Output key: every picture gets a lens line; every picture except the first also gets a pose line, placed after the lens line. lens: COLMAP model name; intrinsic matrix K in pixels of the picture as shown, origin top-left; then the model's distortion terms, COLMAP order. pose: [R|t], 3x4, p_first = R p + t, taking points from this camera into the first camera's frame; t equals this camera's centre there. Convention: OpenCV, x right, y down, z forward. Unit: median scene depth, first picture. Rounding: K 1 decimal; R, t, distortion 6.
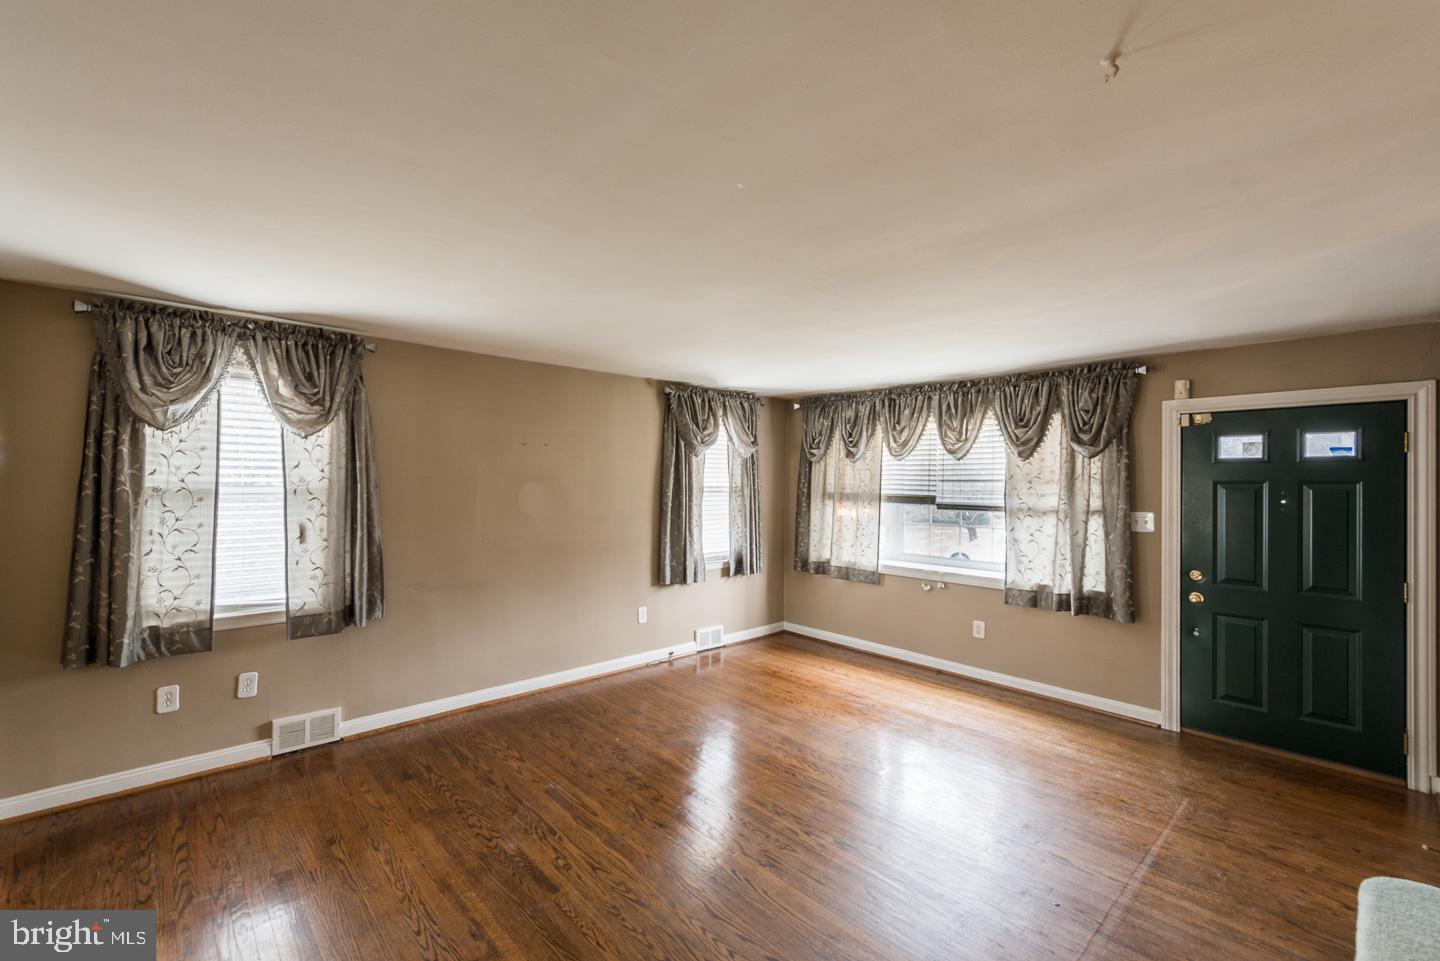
lens RADIAL K [[582.1, 0, 656.2], [0, 582.1, 477.2], [0, 0, 1]] dist [0.011499, -0.002360]
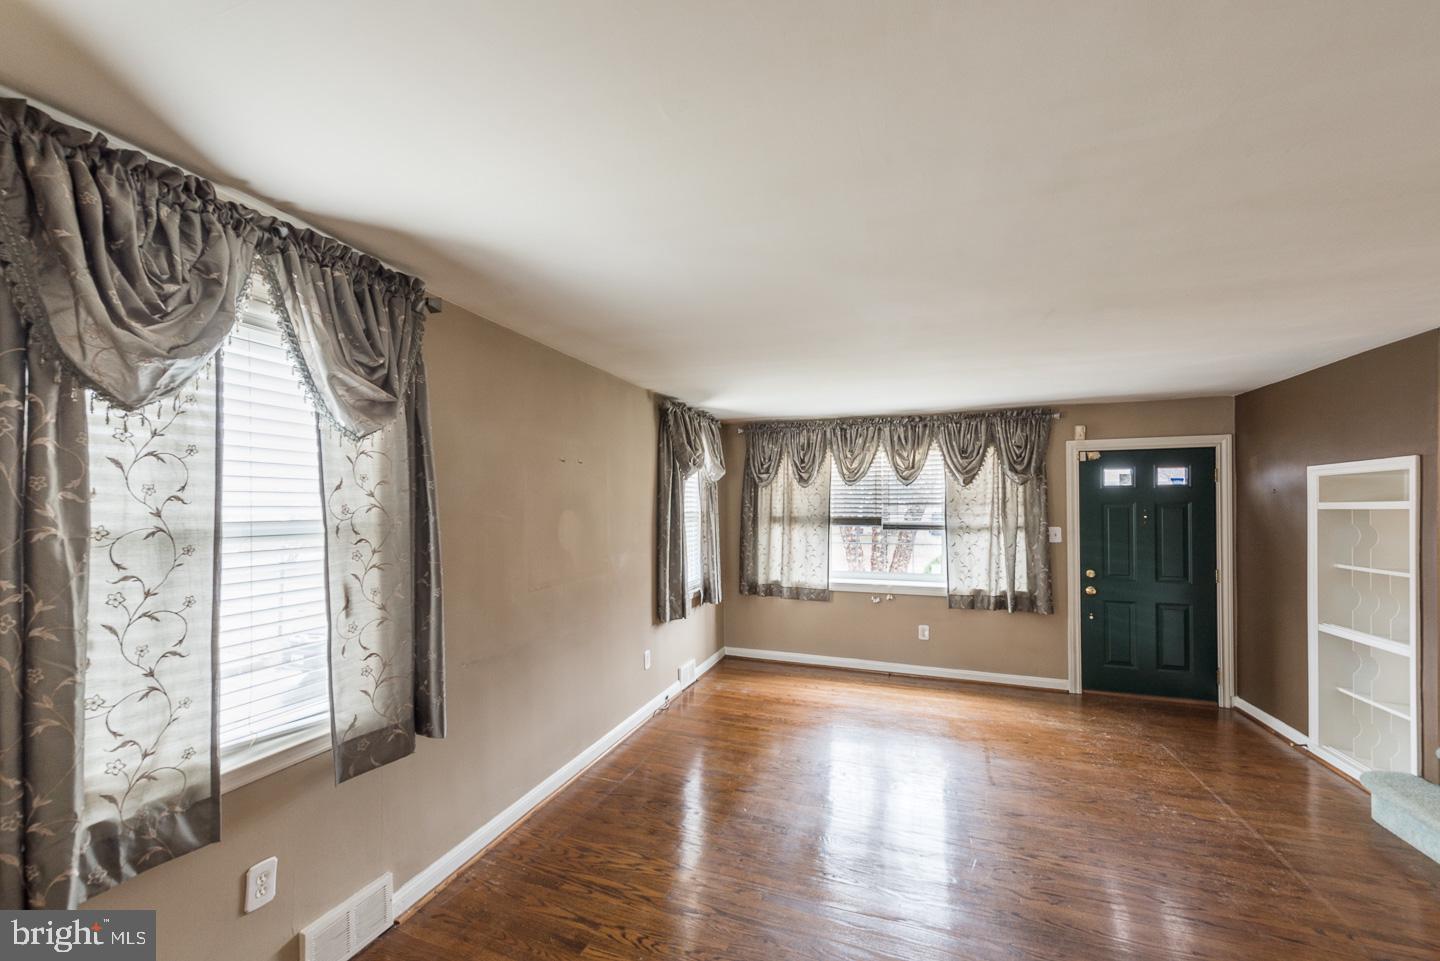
lens RADIAL K [[571.5, 0, 680.9], [0, 571.5, 503.5], [0, 0, 1]] dist [0.005332, -0.000211]
pose [[0.885239, -0.007248, 0.465080, -0.490826], [0.006271, 0.999974, 0.003648, -0.001629], [-0.465095, -0.000313, 0.885261, 0.279305]]
